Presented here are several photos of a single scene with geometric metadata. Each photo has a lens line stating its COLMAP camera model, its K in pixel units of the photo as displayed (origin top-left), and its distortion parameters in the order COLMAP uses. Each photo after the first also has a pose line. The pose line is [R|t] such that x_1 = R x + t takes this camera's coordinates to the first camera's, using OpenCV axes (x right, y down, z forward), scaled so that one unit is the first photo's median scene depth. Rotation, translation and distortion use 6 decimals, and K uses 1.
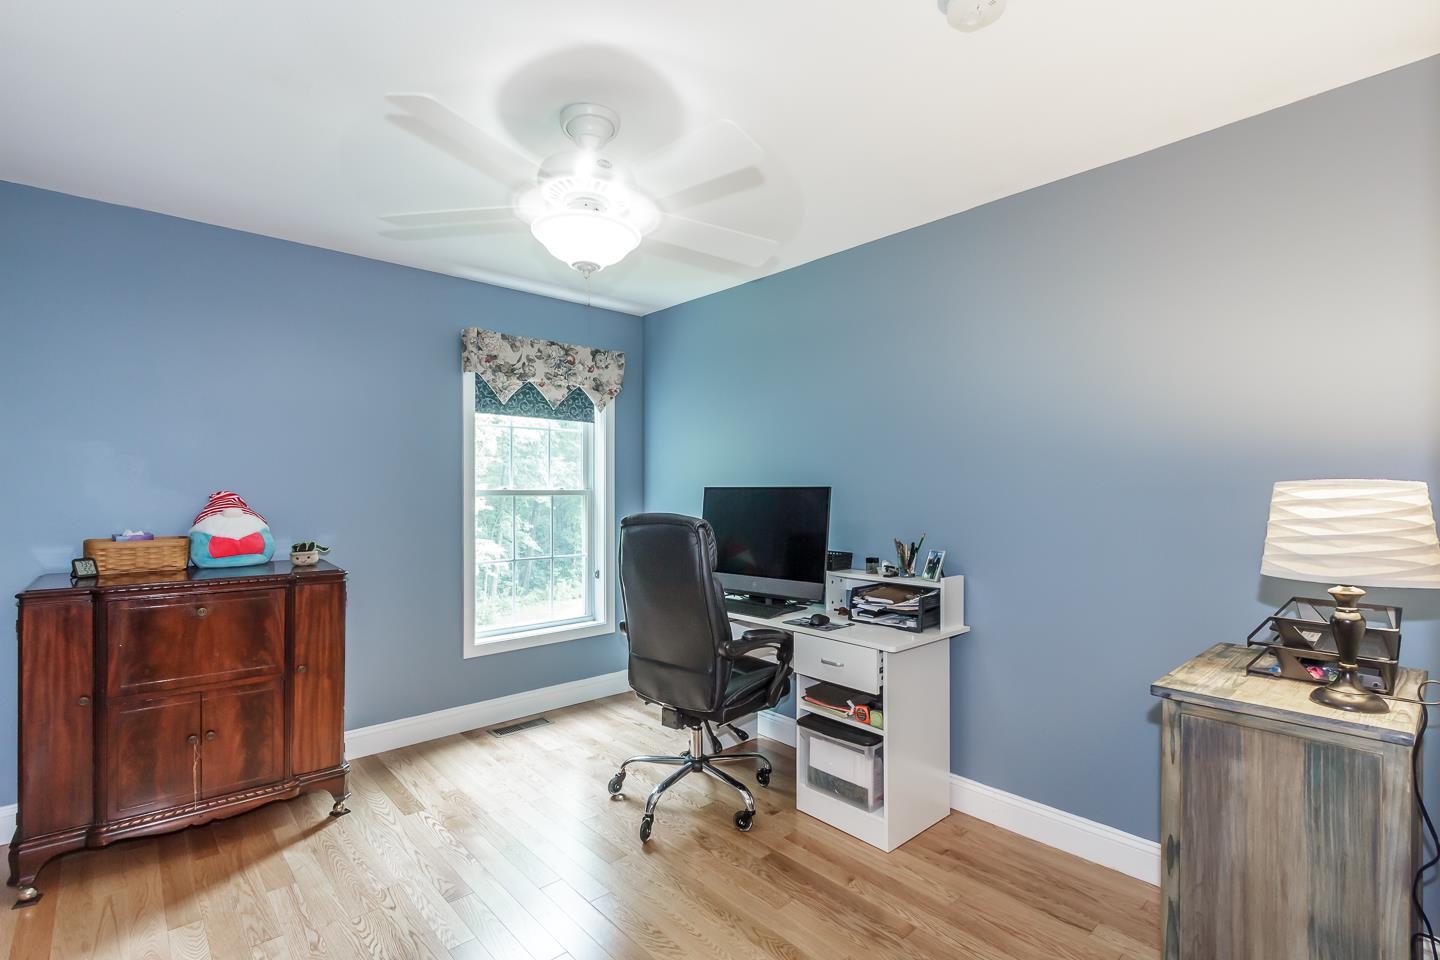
lens RADIAL K [[663.1, 0, 718.1], [0, 663.1, 488.5], [0, 0, 1]] dist [0.020286, 0.000316]
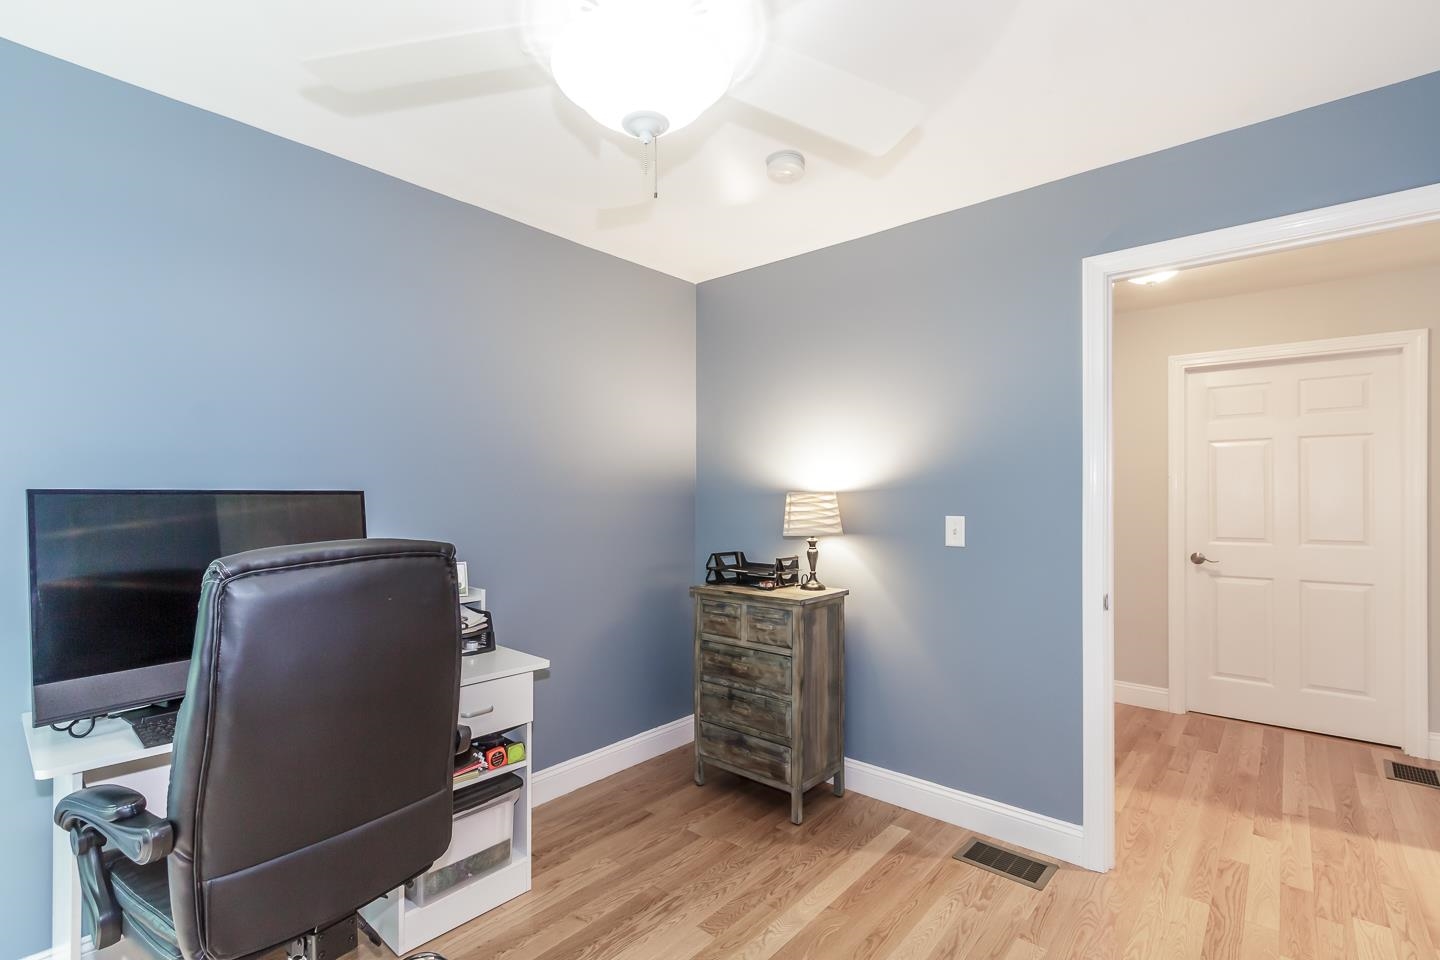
lens RADIAL K [[663.1, 0, 717.1], [0, 663.1, 486.7], [0, 0, 1]] dist [0.020286, 0.000316]
pose [[-0.100966, 0.004830, 0.994878, -0.812490], [-0.006890, 0.999961, -0.005554, -0.007274], [-0.994866, -0.007416, -0.100929, 0.988388]]
